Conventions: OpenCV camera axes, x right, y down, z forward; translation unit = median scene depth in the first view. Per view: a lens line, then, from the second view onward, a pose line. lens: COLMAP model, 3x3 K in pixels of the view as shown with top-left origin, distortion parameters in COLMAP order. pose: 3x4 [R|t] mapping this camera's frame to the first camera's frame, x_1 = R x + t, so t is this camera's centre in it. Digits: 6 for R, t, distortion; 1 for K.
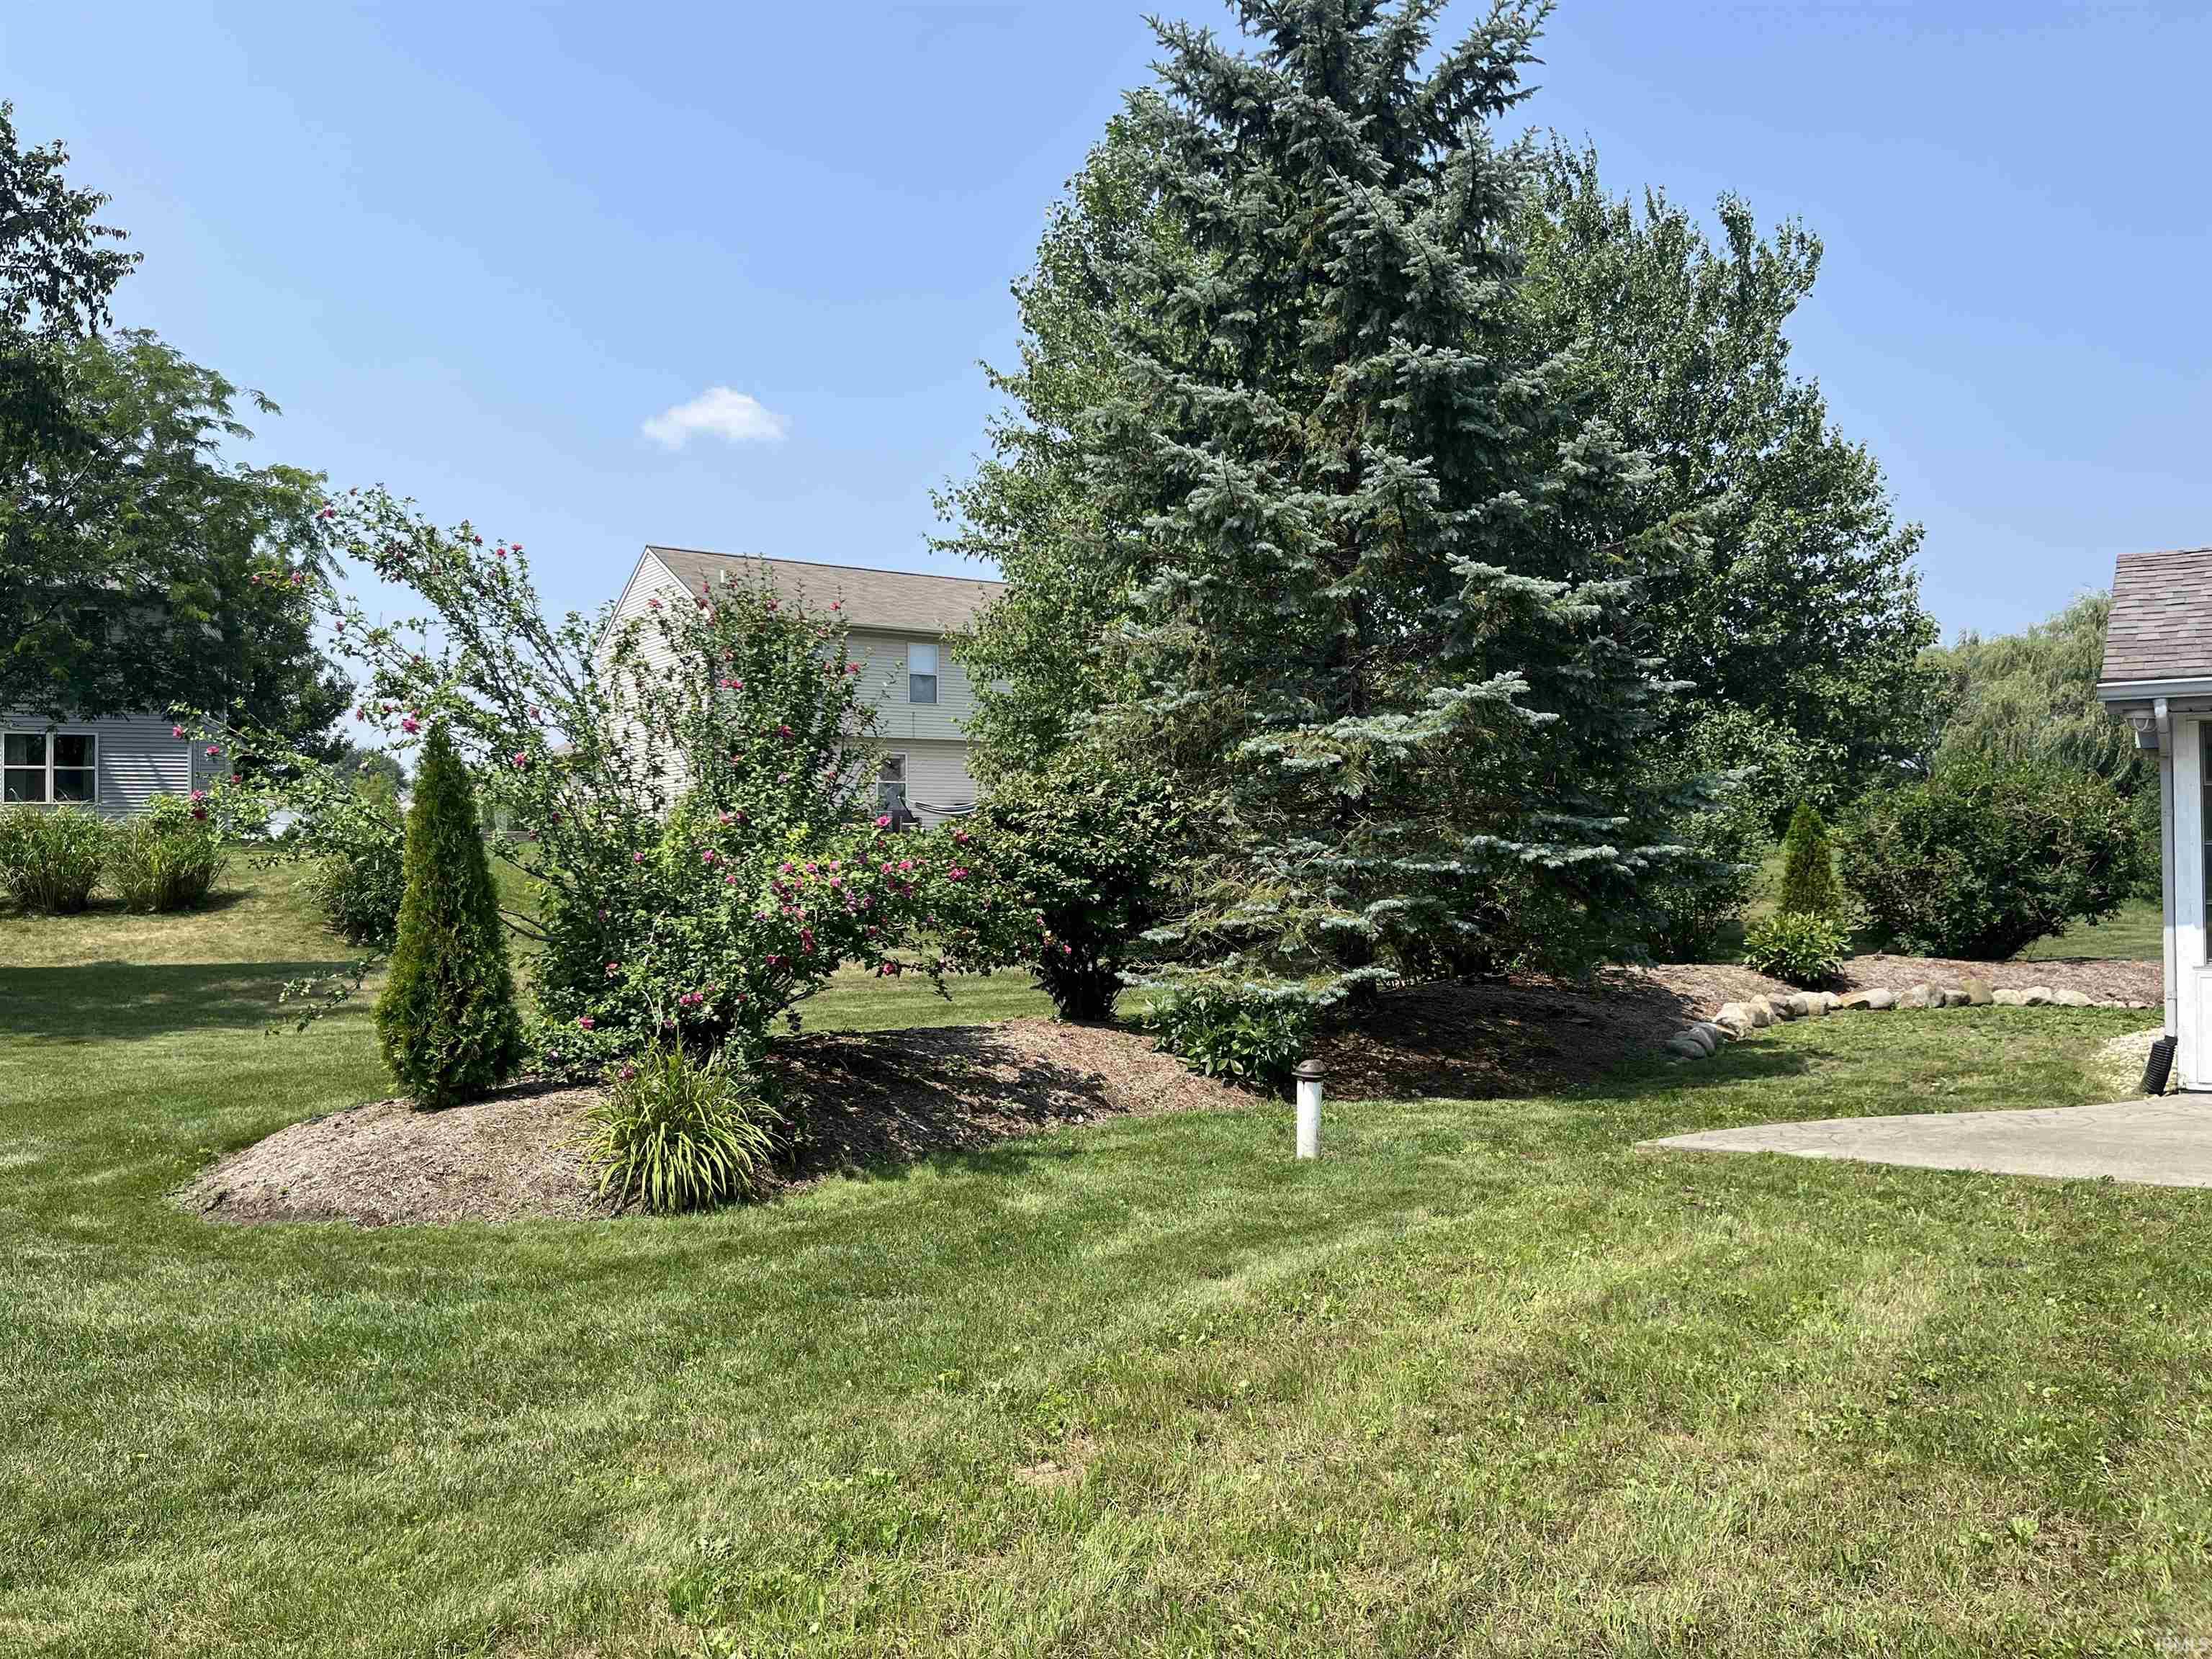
lens RADIAL K [[1683.8, 0, 1100.4], [0, 1683.8, 818.4], [0, 0, 1]] dist [0.027573, 0.000640]
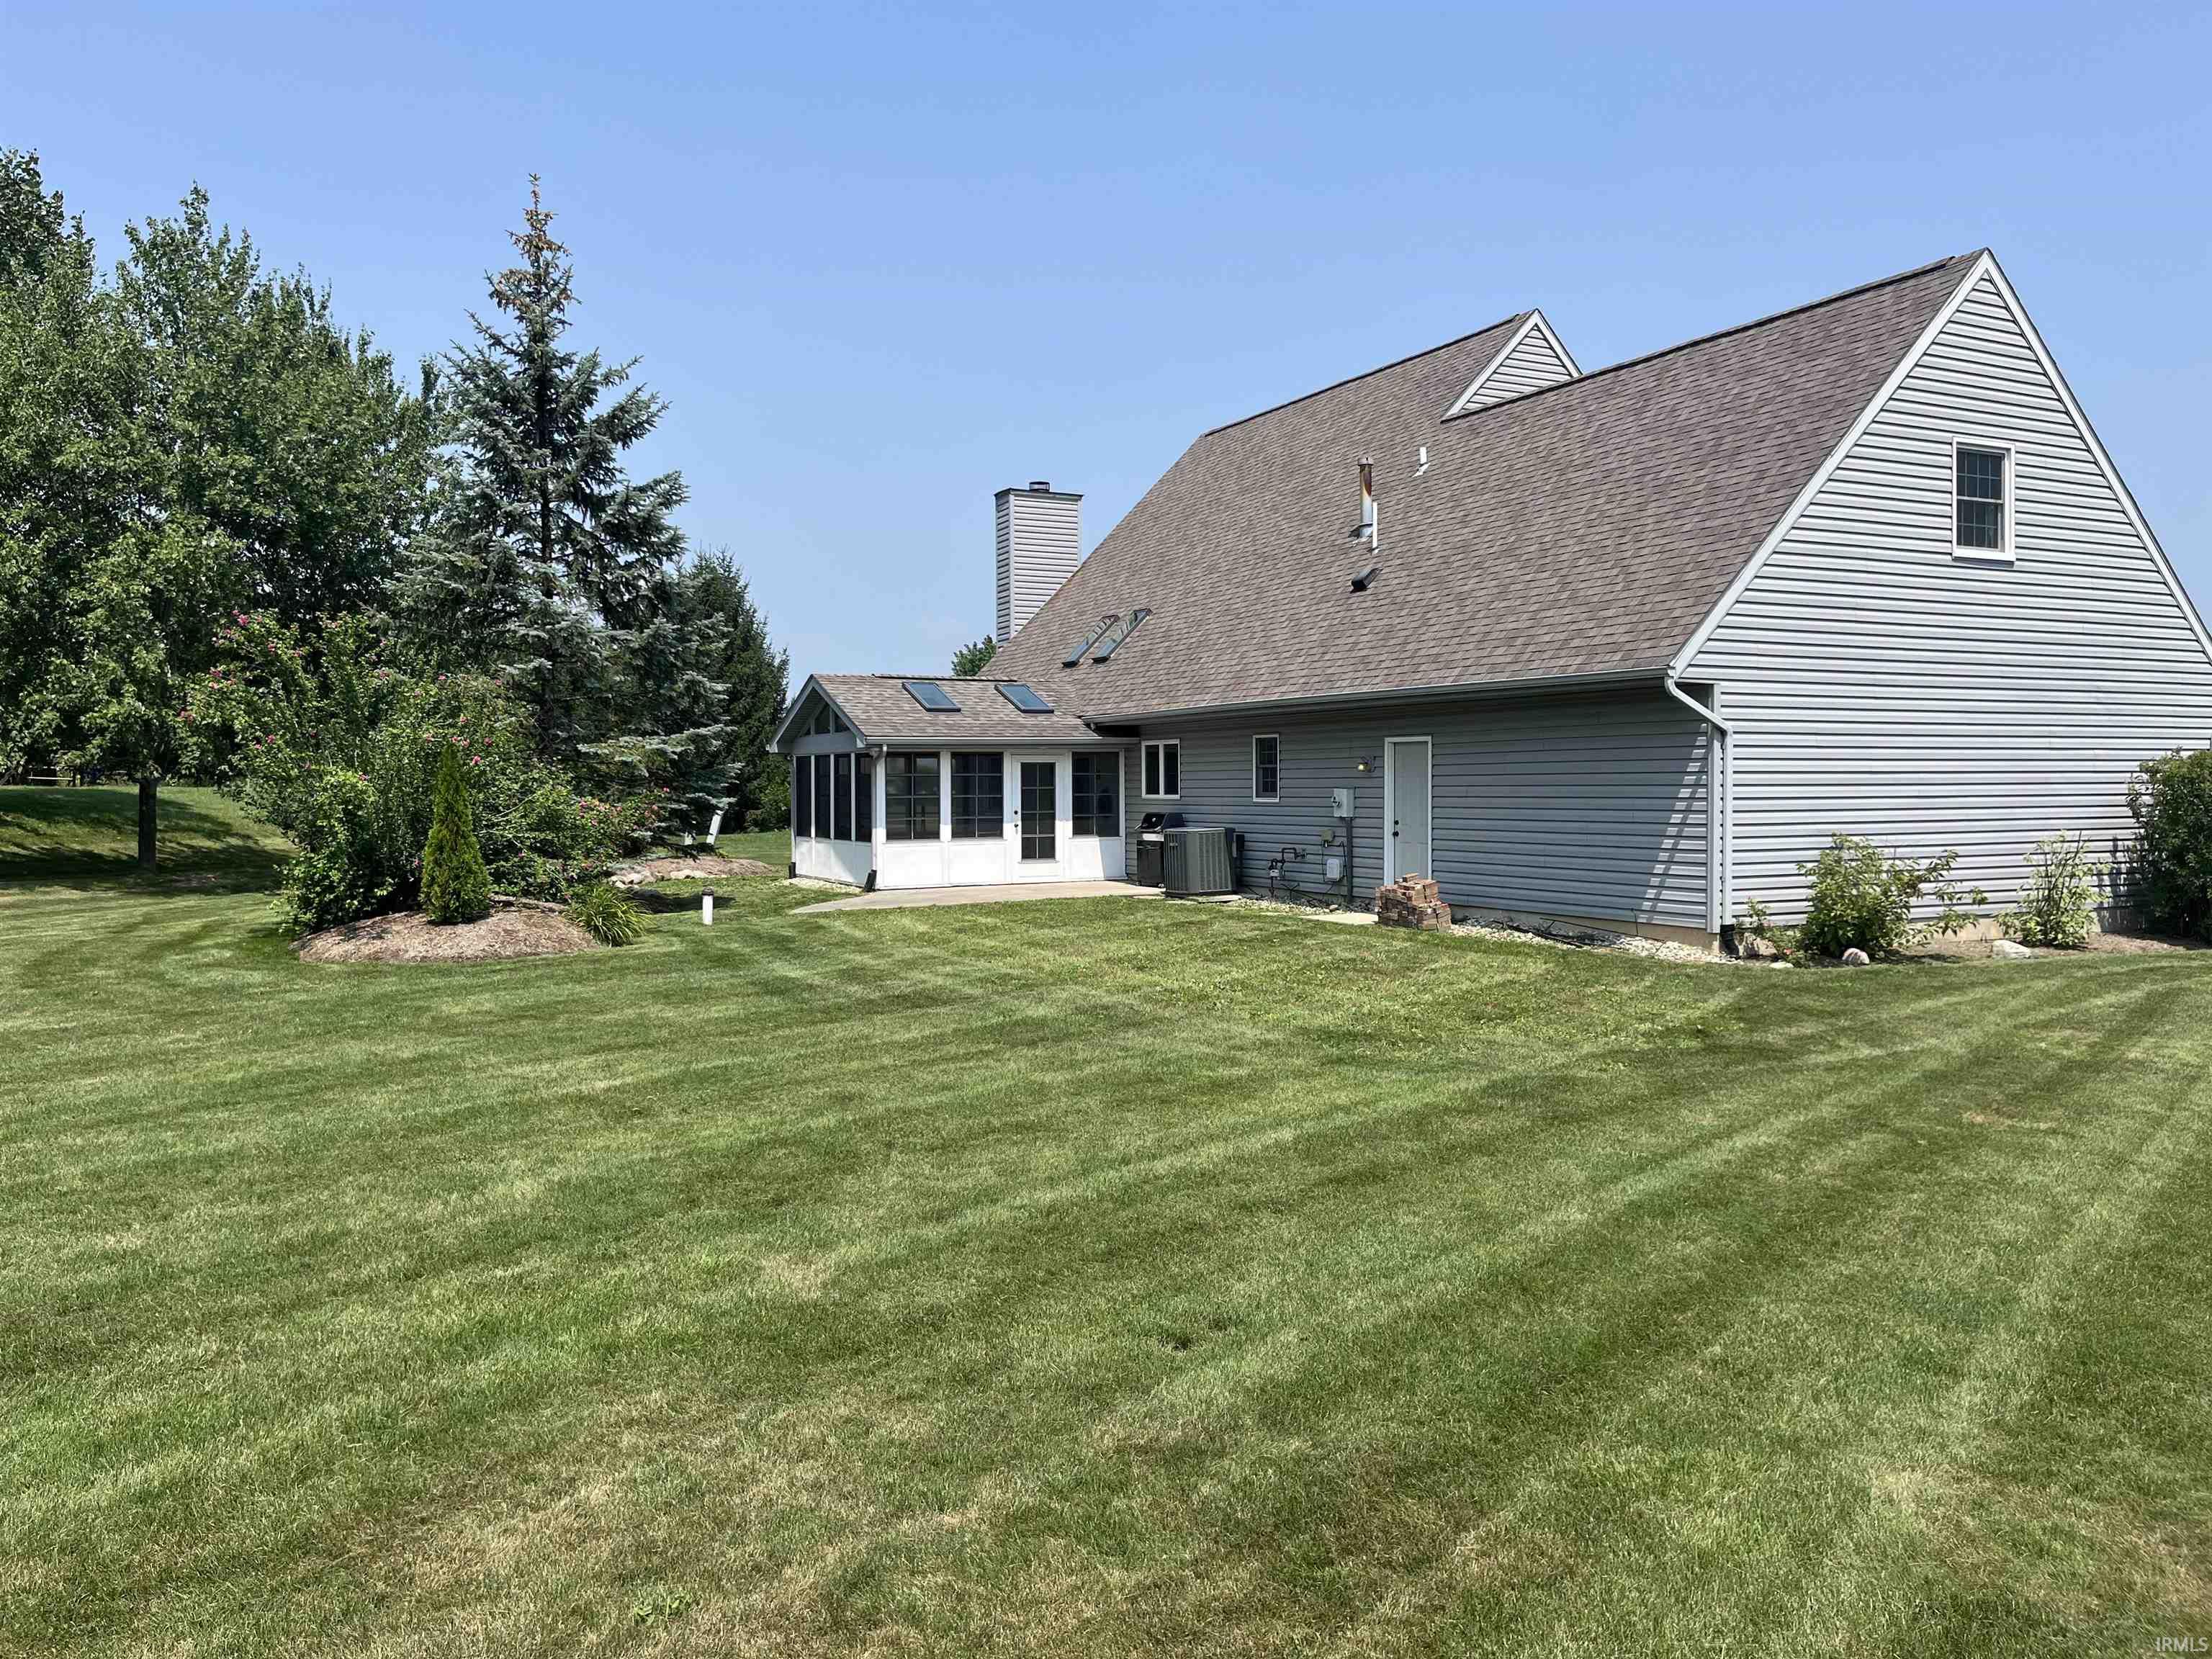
lens RADIAL K [[1683.8, 0, 1100.4], [0, 1683.8, 818.4], [0, 0, 1]] dist [0.027573, 0.000640]
pose [[0.494397, -0.008720, 0.869192, -0.887307], [-0.022071, 0.999501, 0.022581, -0.013637], [-0.868956, -0.030349, 0.493958, -0.364441]]
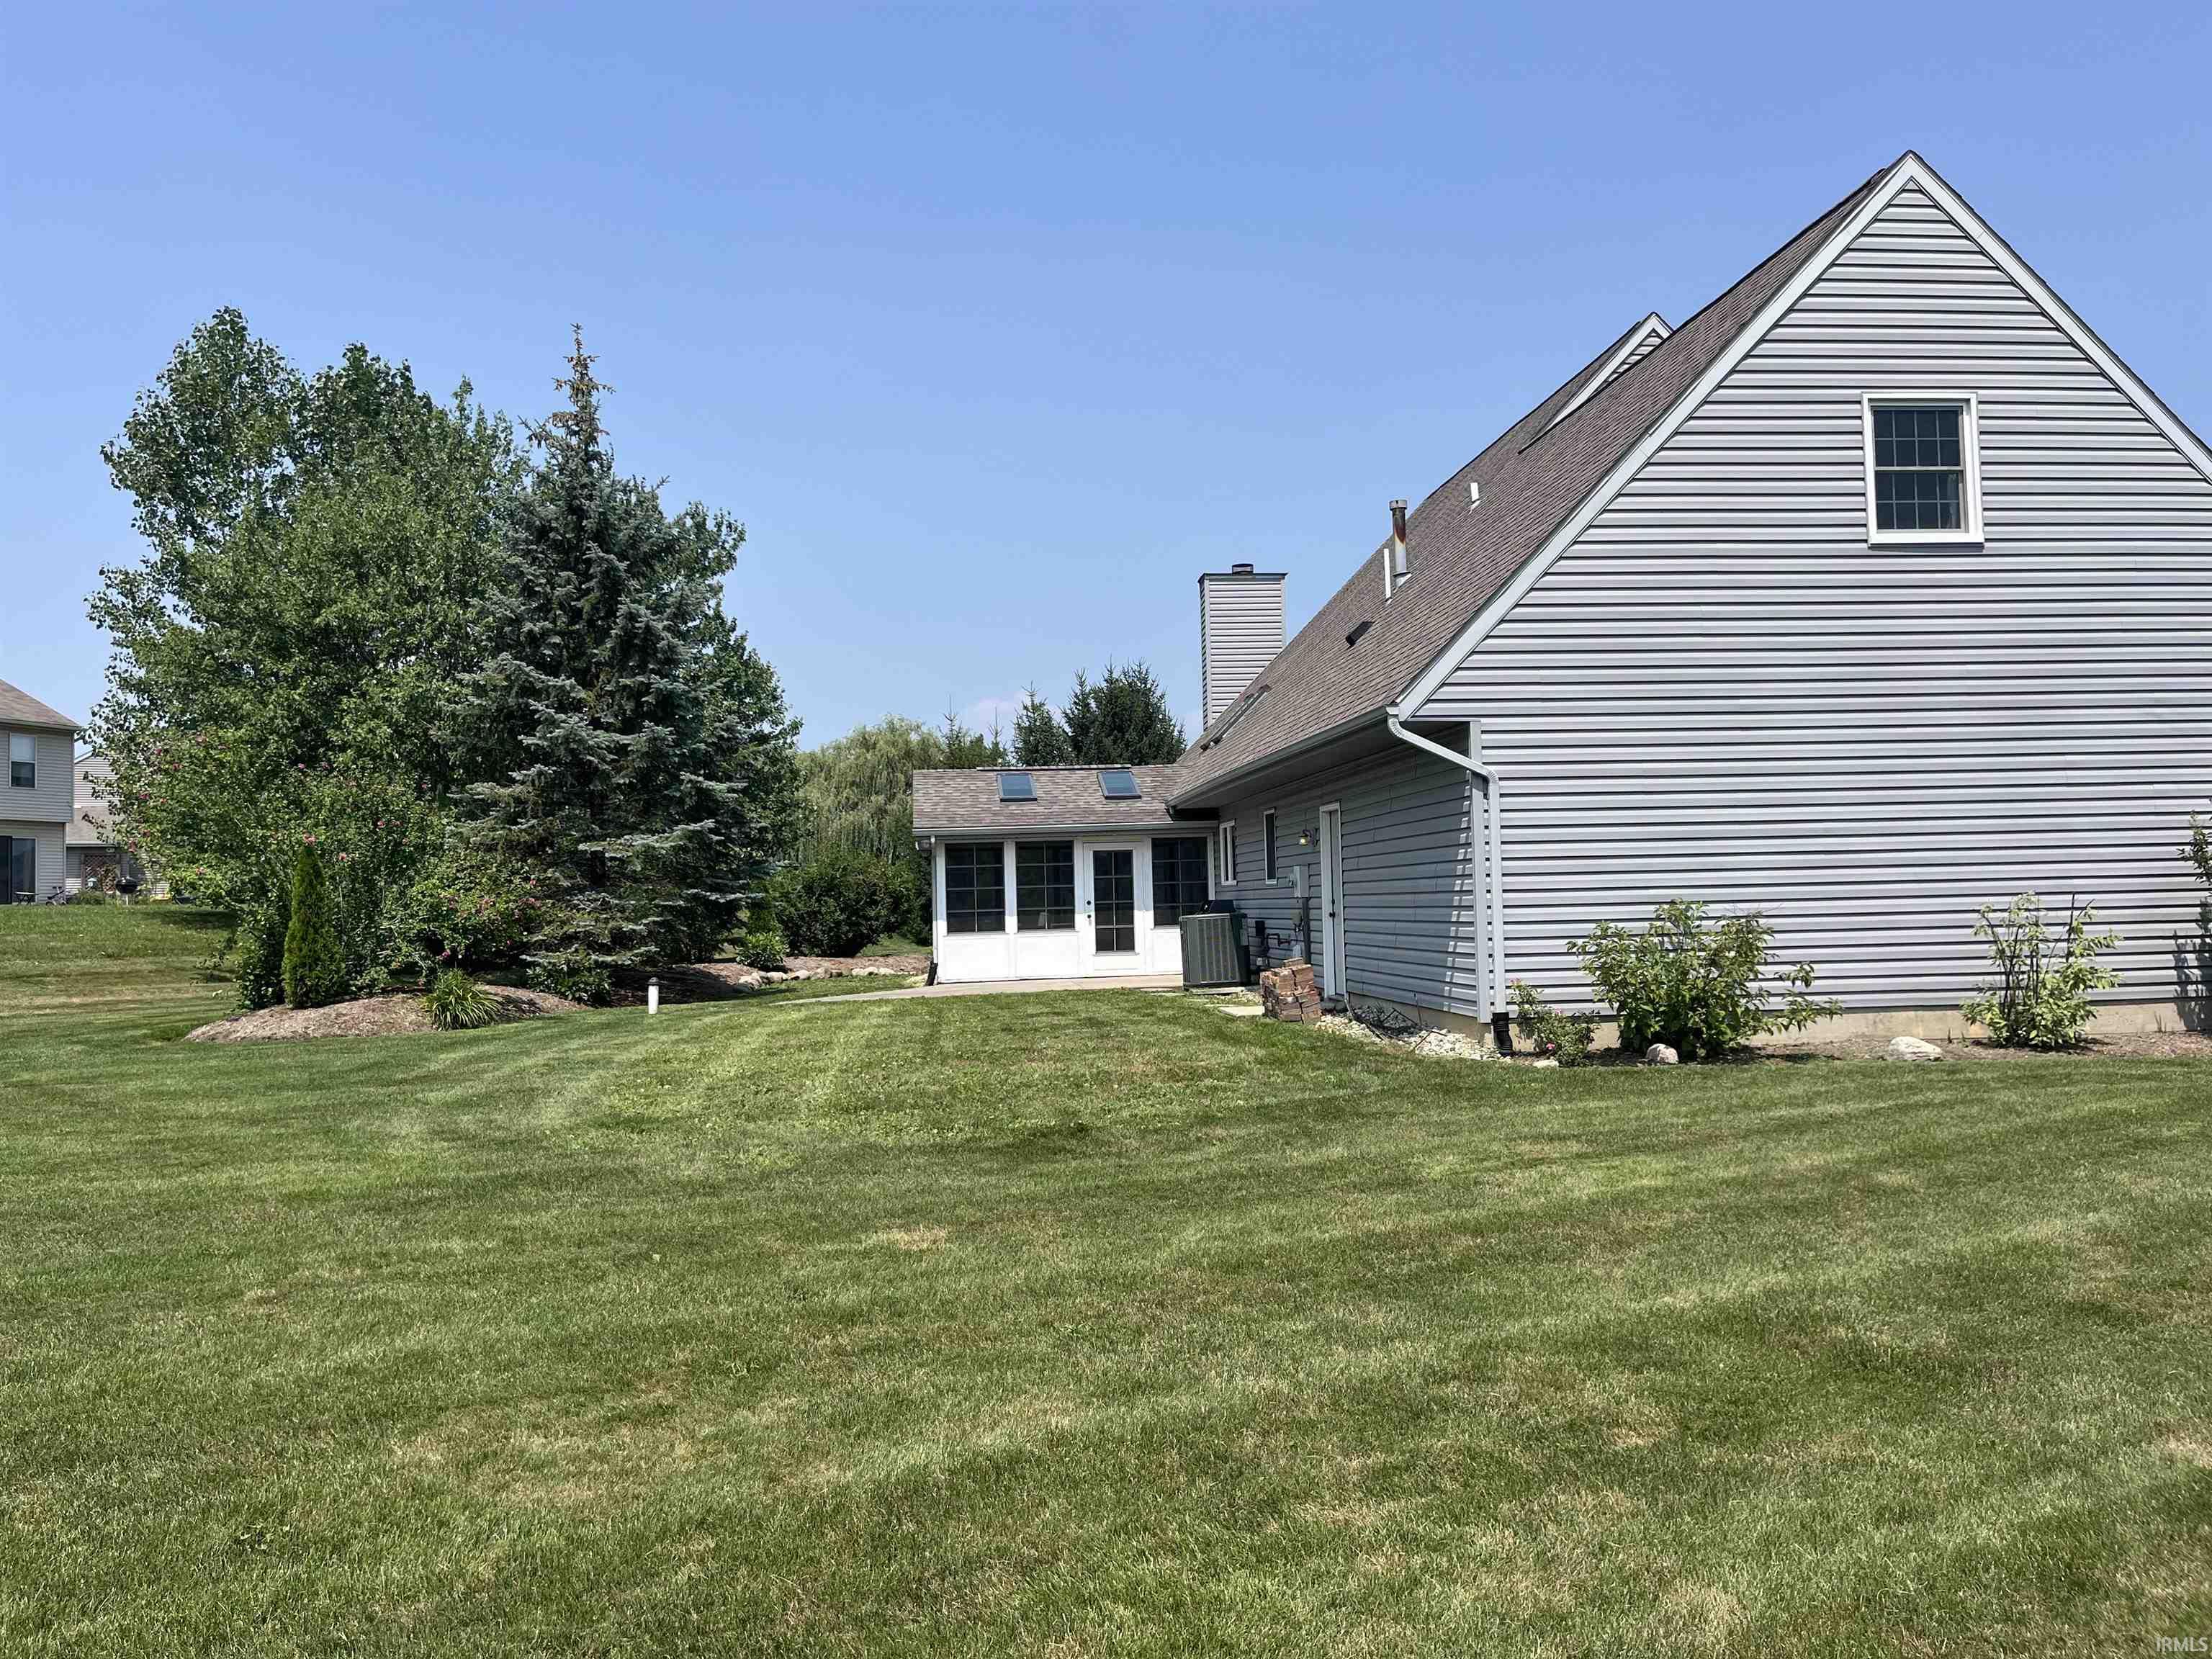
lens RADIAL K [[1680.8, 0, 1106.0], [0, 1680.8, 829.5], [0, 0, 1]] dist [0.062322, -0.089262]
pose [[0.775899, 0.019174, 0.630565, -0.489252], [0.001187, 0.999492, -0.031853, 0.000957], [-0.630856, 0.025463, 0.775482, -0.719536]]
